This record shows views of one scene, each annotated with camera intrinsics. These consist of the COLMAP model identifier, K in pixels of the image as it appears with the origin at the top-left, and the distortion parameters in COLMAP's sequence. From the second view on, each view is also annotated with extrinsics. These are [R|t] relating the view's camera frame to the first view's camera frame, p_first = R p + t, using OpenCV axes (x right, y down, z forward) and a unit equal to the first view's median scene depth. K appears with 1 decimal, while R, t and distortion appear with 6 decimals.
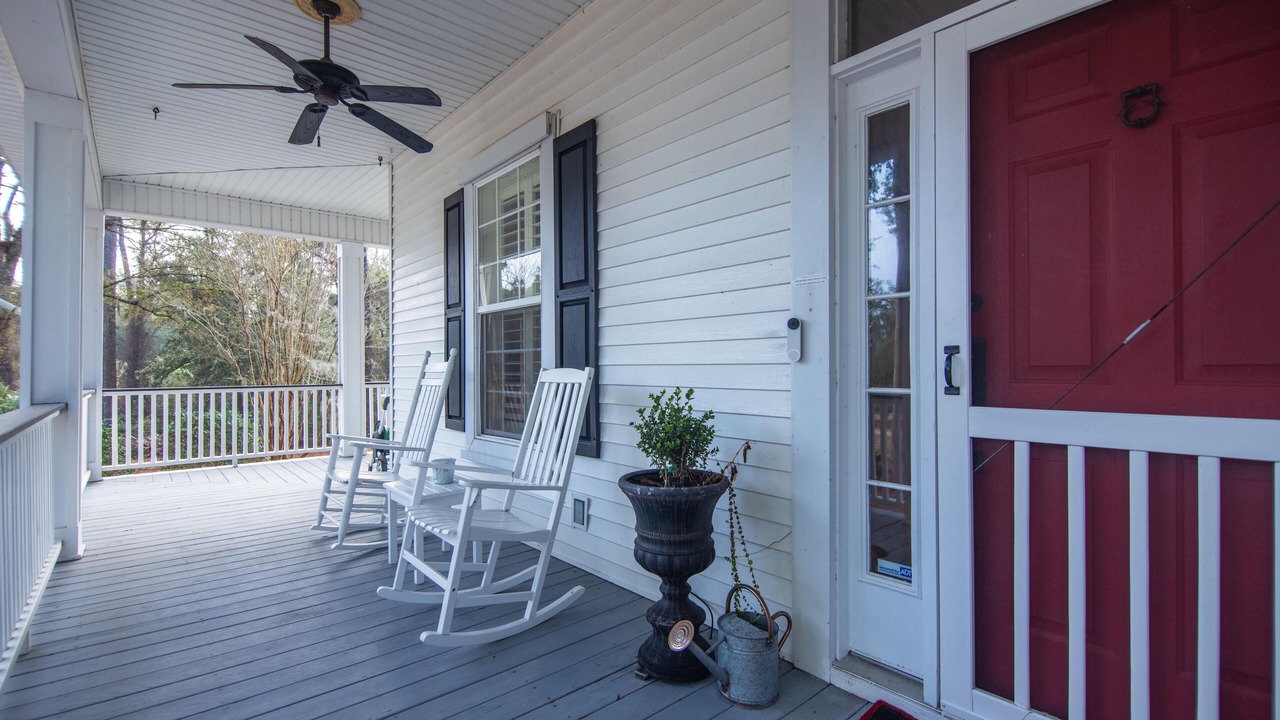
lens RADIAL K [[566.0, 0, 644.1], [0, 566.0, 363.9], [0, 0, 1]] dist [-0.000828, -0.000349]
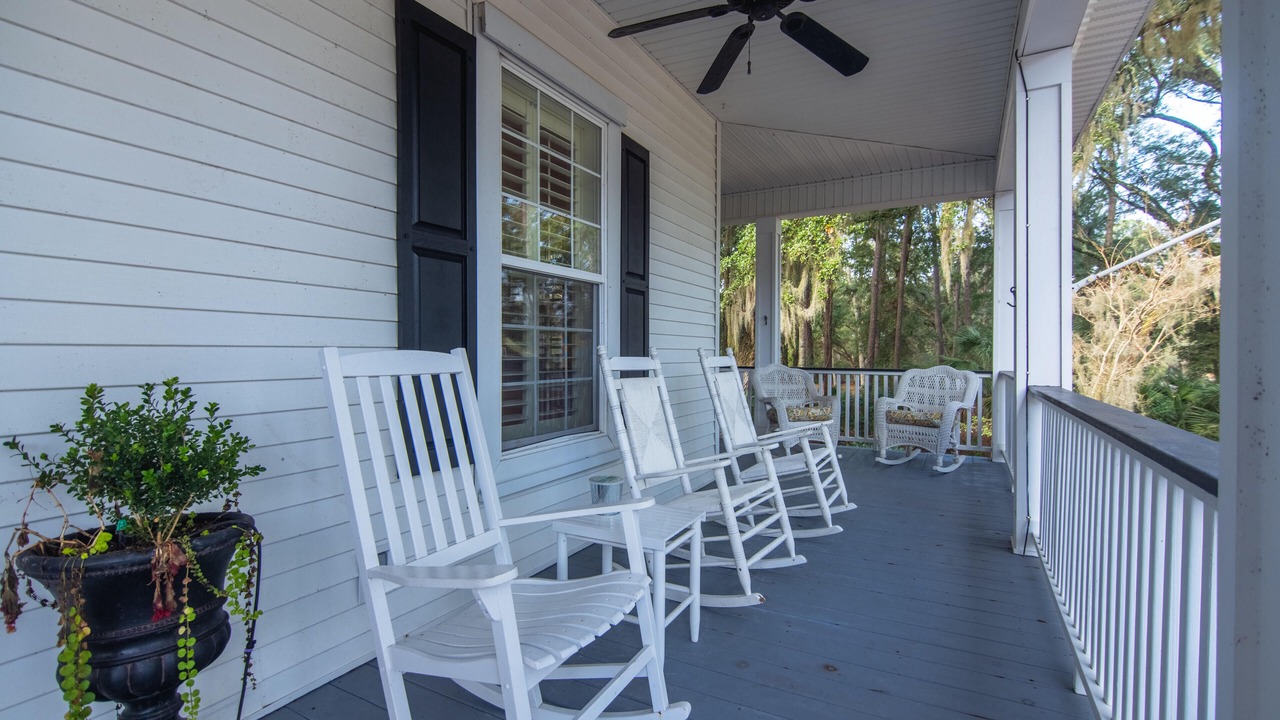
lens RADIAL K [[566.0, 0, 643.3], [0, 566.0, 360.9], [0, 0, 1]] dist [-0.000828, -0.000349]
pose [[-0.319228, -0.016258, 0.947539, -1.193657], [-0.002658, 0.999864, 0.016260, 0.012518], [-0.947674, 0.002672, -0.319228, 1.313994]]
